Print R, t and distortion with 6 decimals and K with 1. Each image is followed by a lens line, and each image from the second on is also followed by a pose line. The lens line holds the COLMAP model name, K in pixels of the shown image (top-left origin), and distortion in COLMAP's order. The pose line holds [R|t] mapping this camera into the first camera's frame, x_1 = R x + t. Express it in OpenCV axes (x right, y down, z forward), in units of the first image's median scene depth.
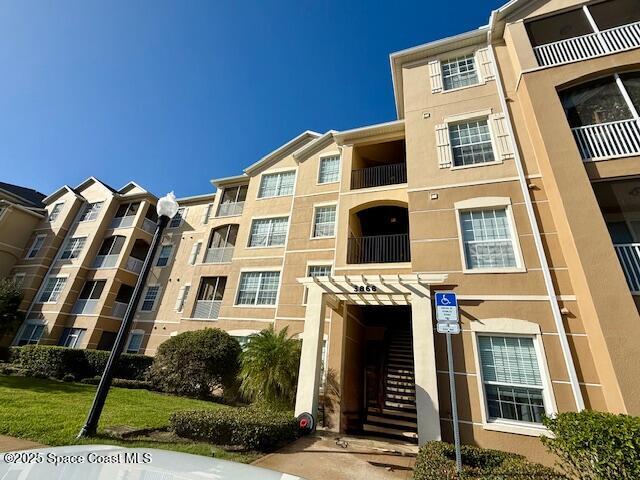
lens RADIAL K [[282.1, 0, 321.3], [0, 282.1, 240.6], [0, 0, 1]] dist [-0.002684, 0.000194]
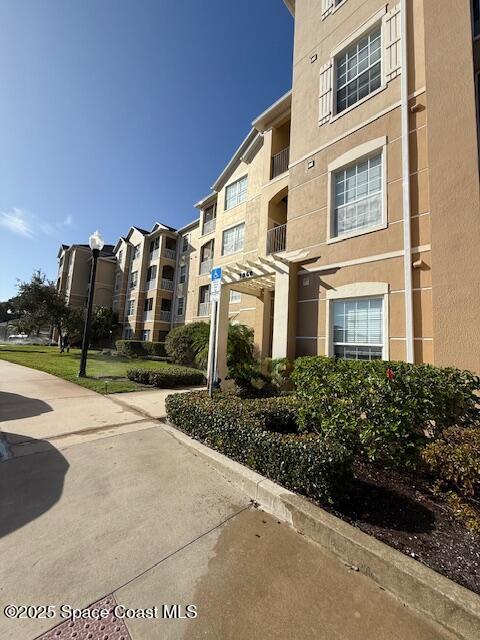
lens RADIAL K [[250.5, 0, 239.4], [0, 250.5, 321.0], [0, 0, 1]] dist [-0.007314, -0.000482]
pose [[0.893321, -0.082185, -0.441840, 0.455470], [0.206689, 0.948126, 0.241529, 0.076301], [0.399070, -0.307087, 0.863968, 0.036439]]
